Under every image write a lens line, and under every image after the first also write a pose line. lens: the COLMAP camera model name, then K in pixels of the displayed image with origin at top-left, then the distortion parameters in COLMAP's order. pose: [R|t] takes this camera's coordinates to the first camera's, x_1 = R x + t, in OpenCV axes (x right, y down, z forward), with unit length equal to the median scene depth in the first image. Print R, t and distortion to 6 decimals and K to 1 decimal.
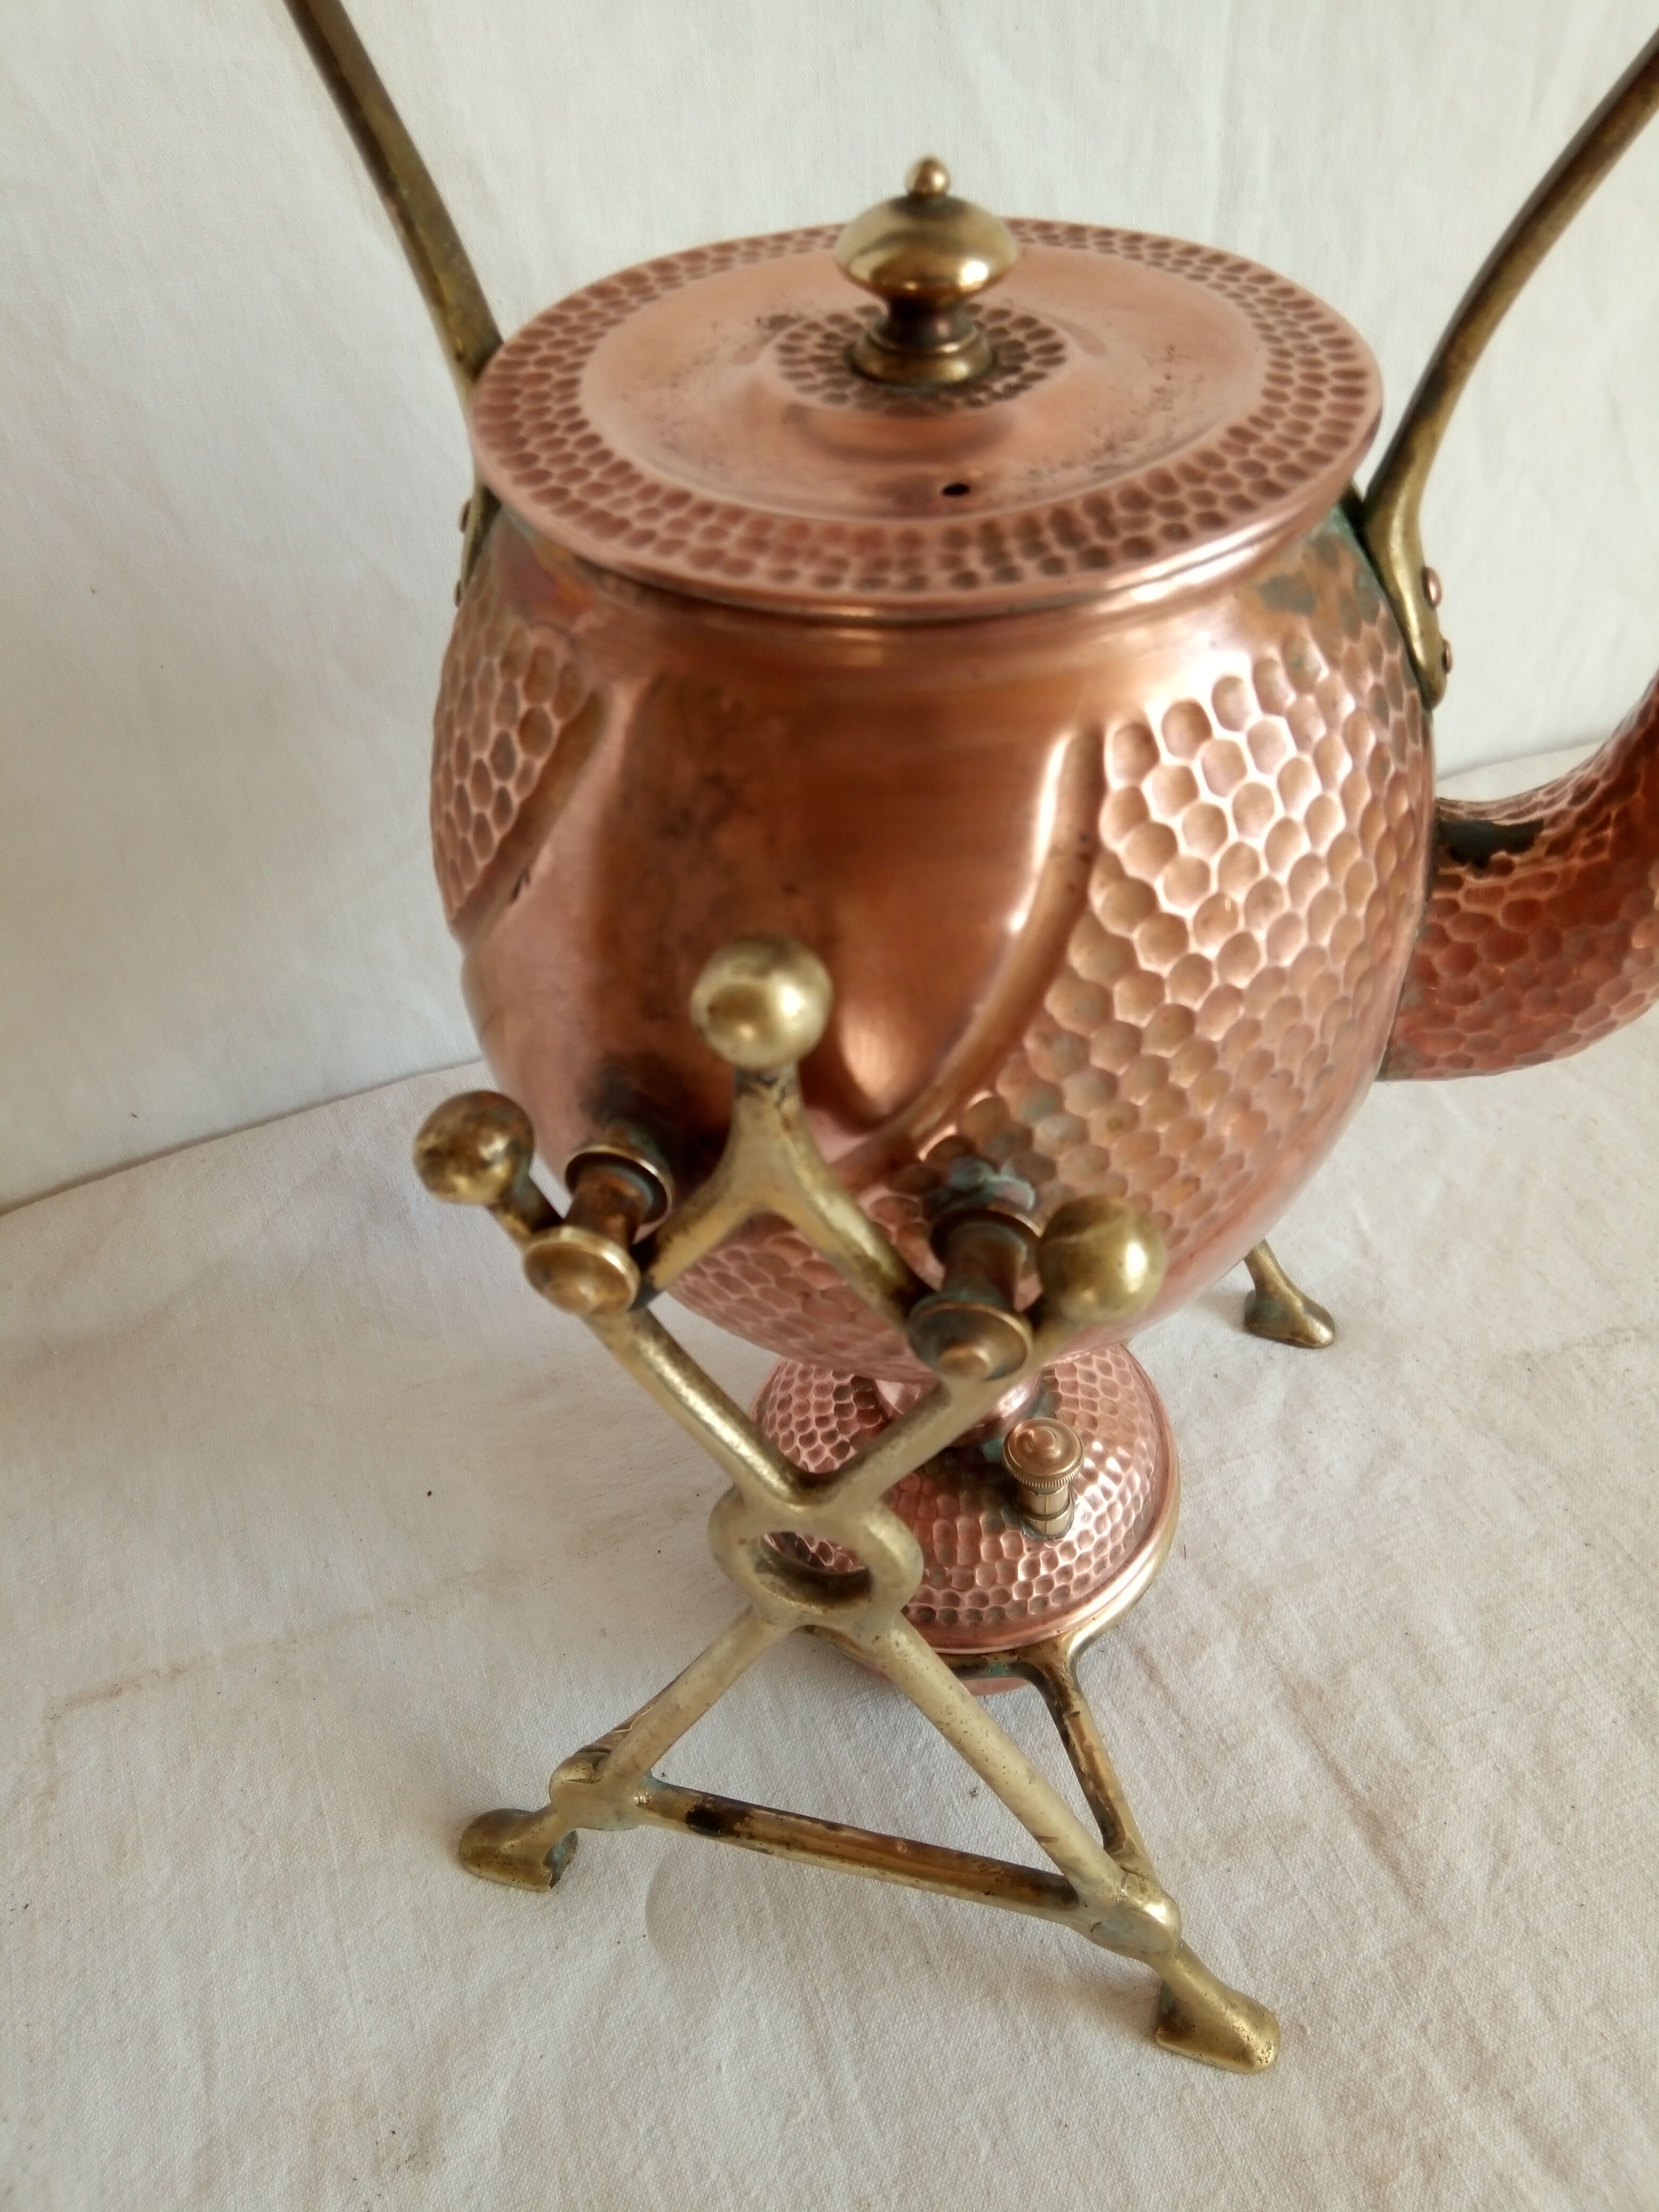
lens RADIAL K [[1738.1, 0, 811.8], [0, 1738.1, 1116.9], [0, 0, 1]] dist [0.048168, -0.084673]
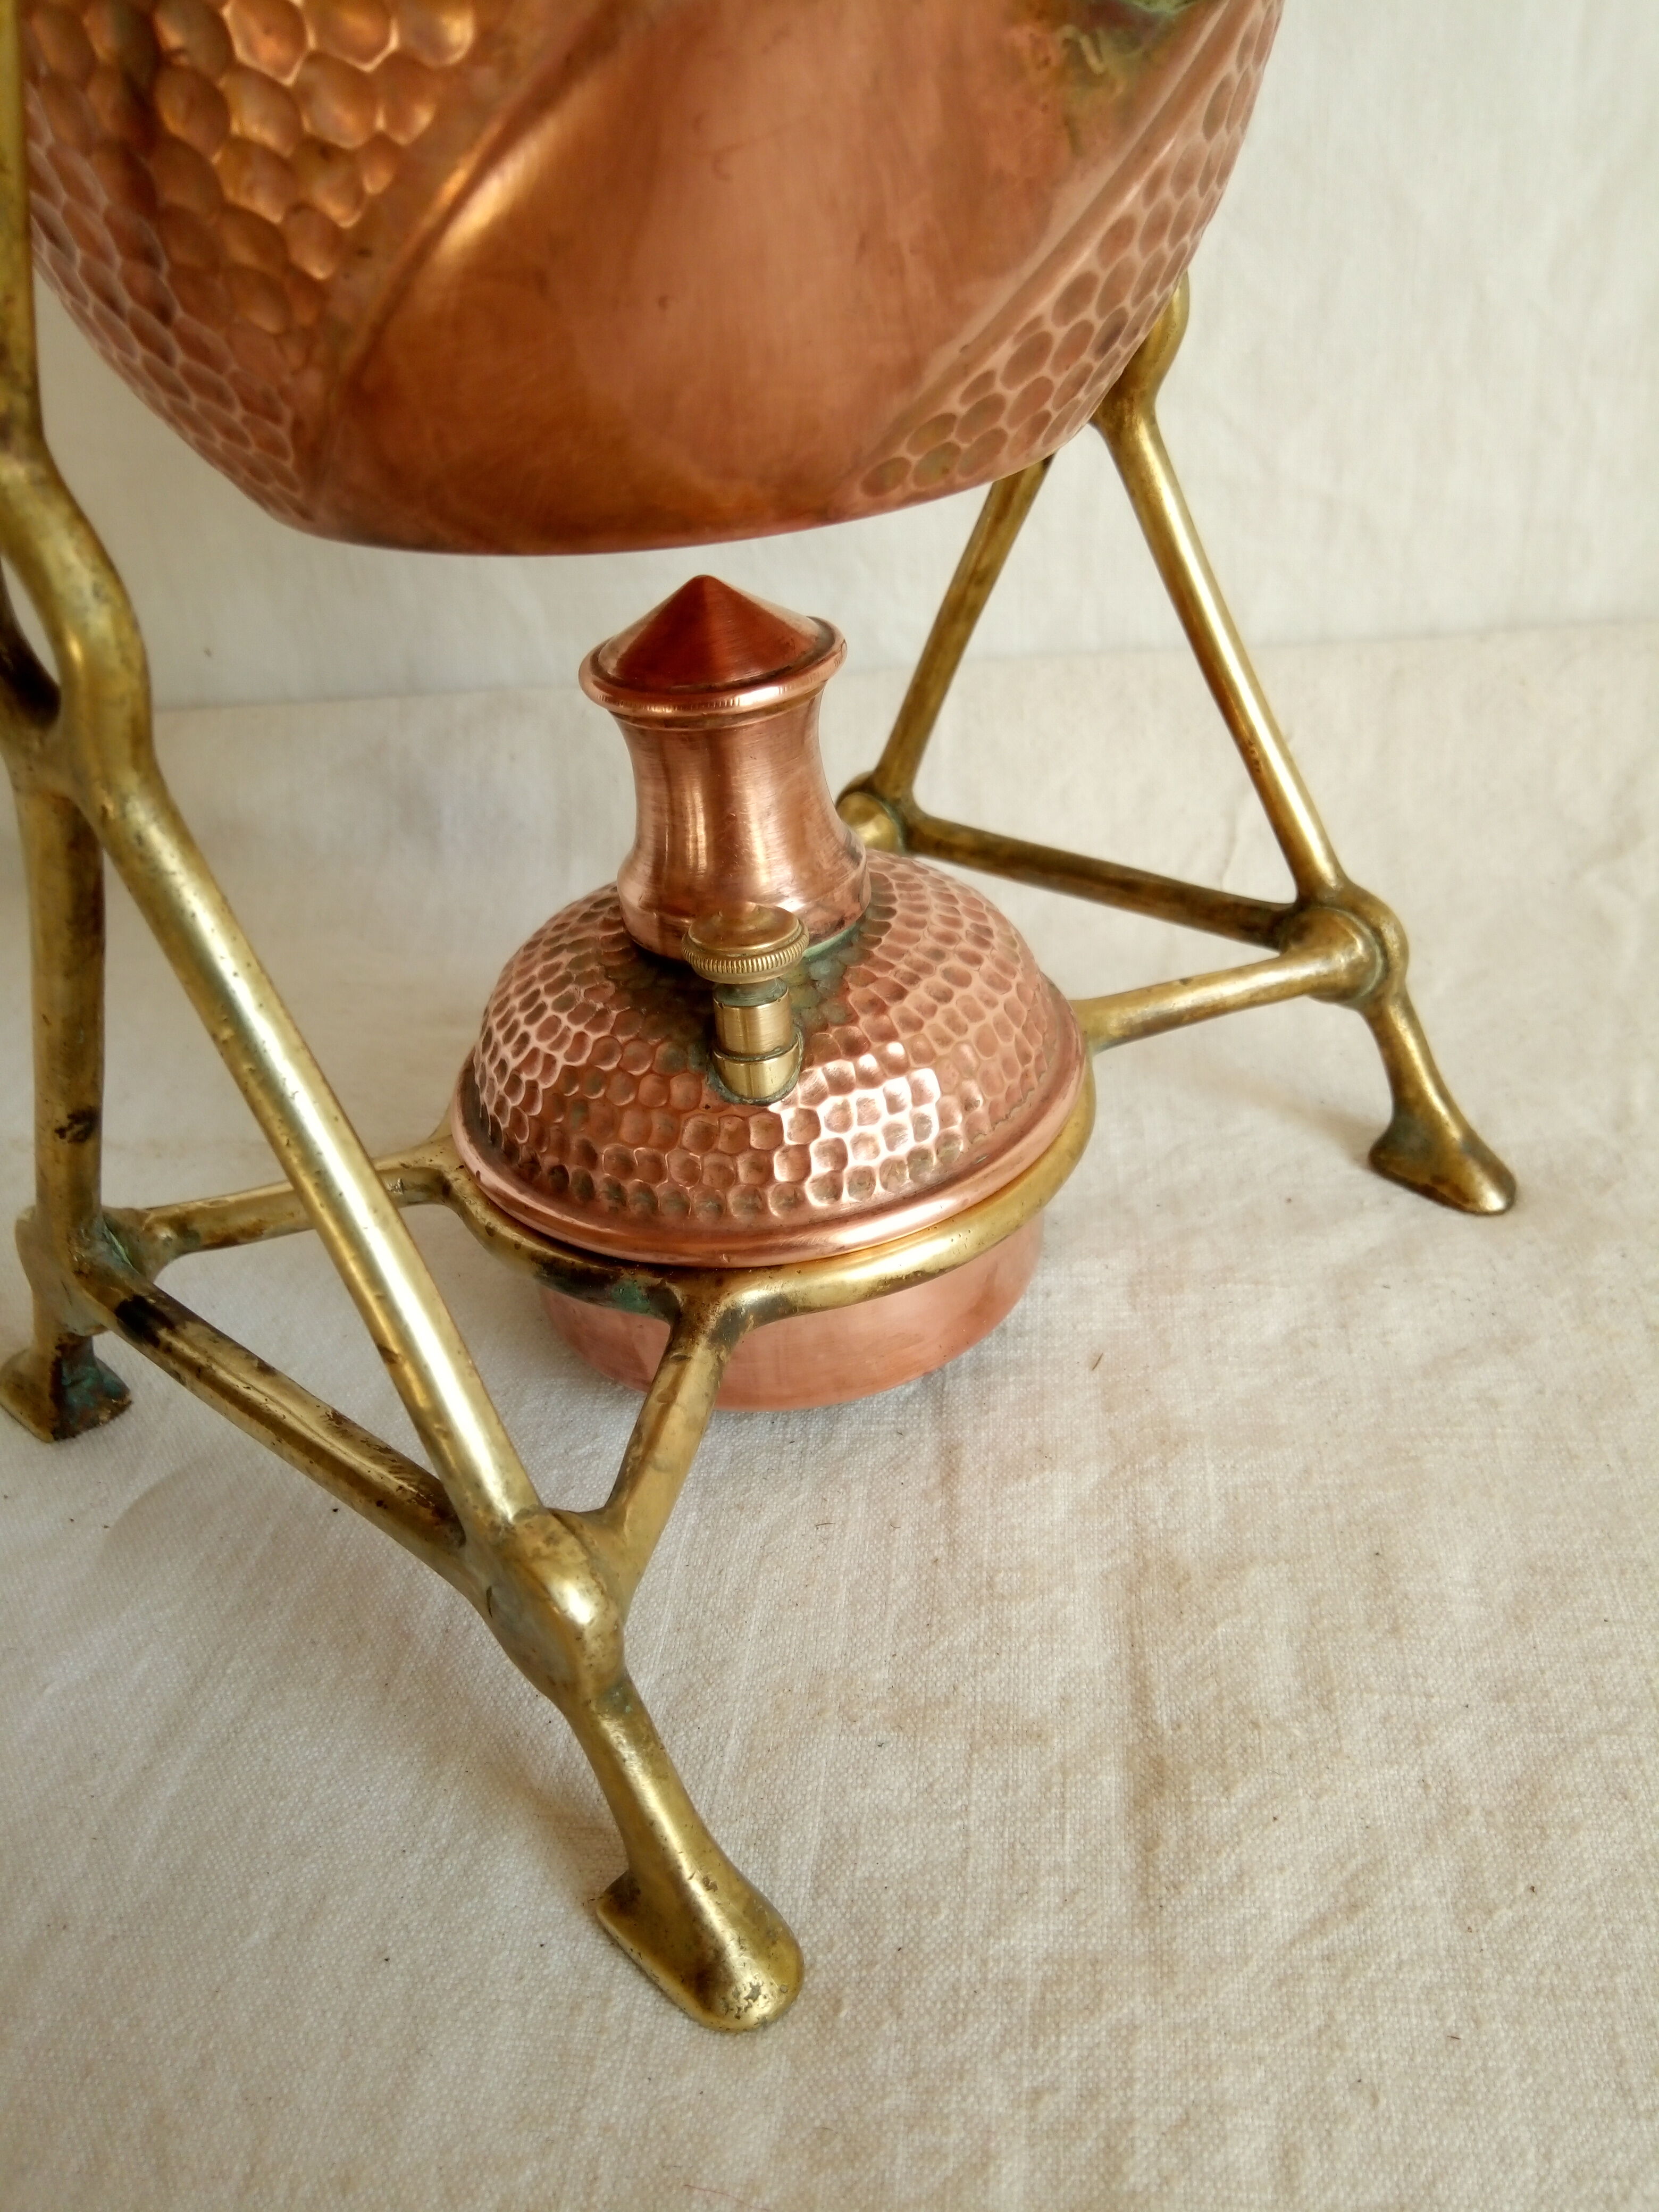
lens RADIAL K [[1738.1, 0, 834.8], [0, 1738.1, 1129.7], [0, 0, 1]] dist [0.048168, -0.084673]
pose [[0.893335, 0.234369, -0.383436, 0.417795], [-0.294042, 0.950080, -0.104342, 0.311964], [0.339841, 0.205958, 0.917654, 0.431061]]
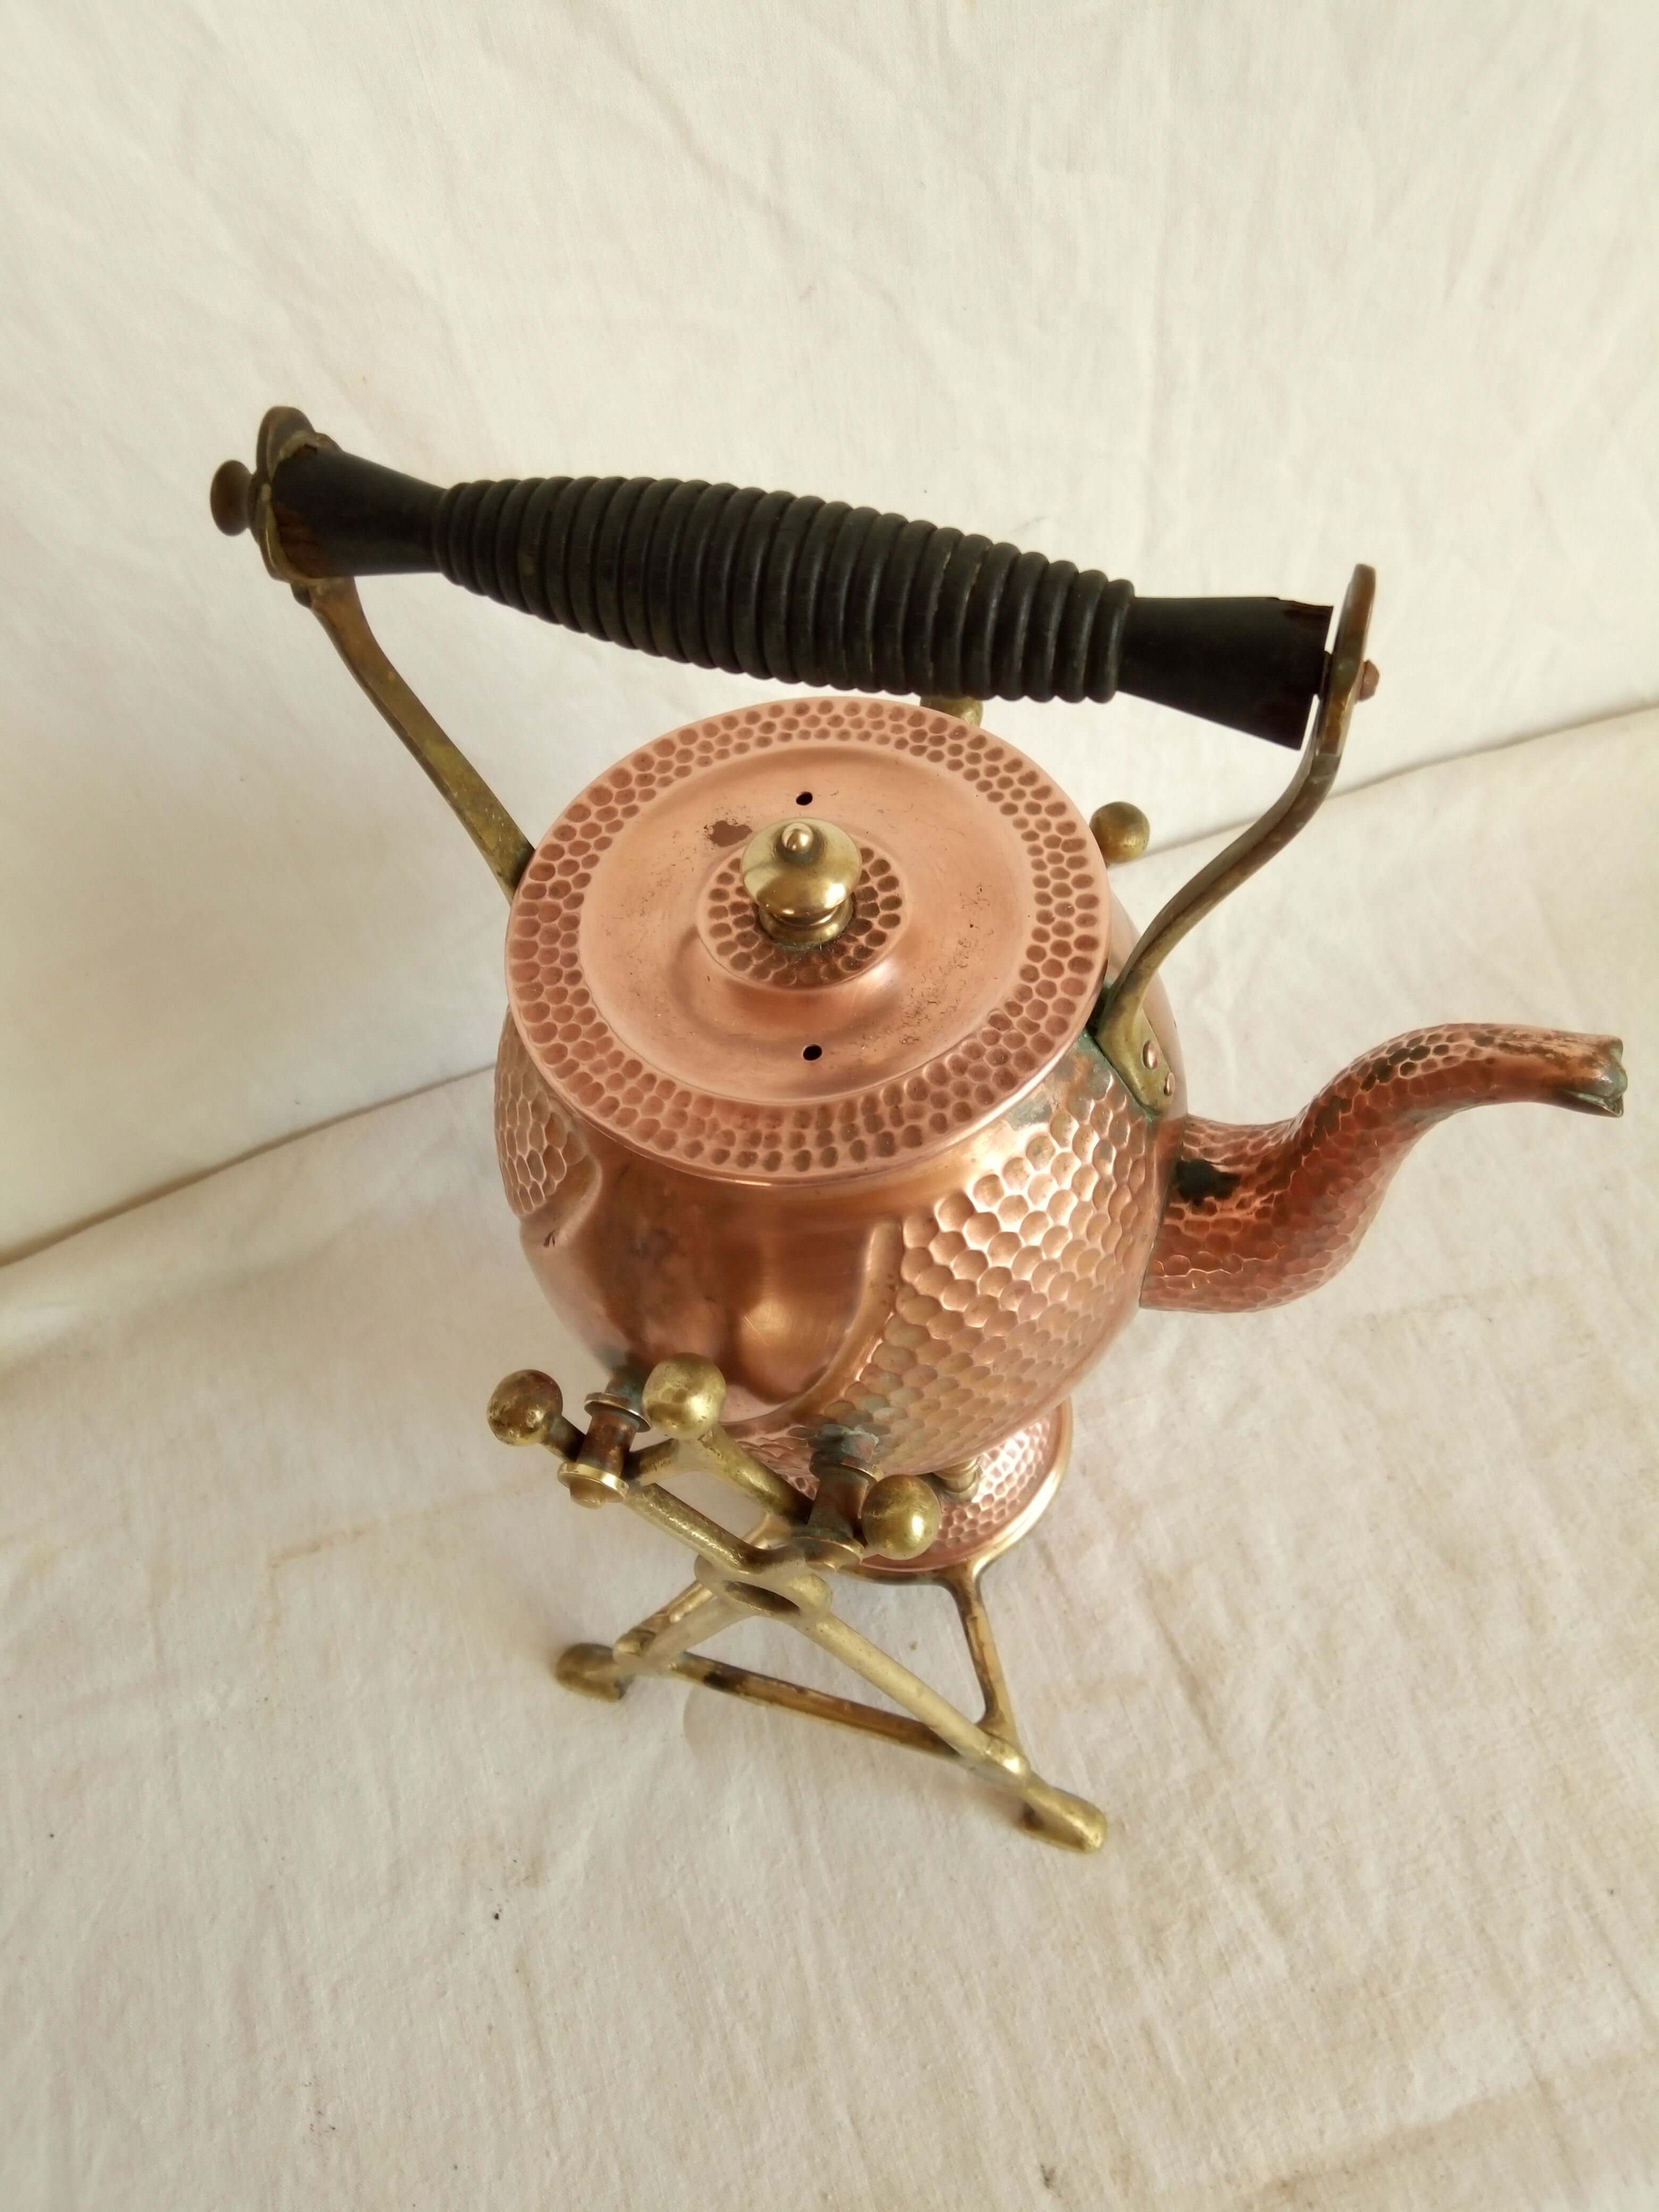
lens RADIAL K [[1738.1, 0, 811.2], [0, 1738.1, 1086.0], [0, 0, 1]] dist [0.048168, -0.084673]
pose [[0.997162, 0.014610, -0.073856, 0.116757], [0.002144, 0.975083, 0.221828, -0.401680], [0.075257, -0.221357, 0.972285, -0.303611]]
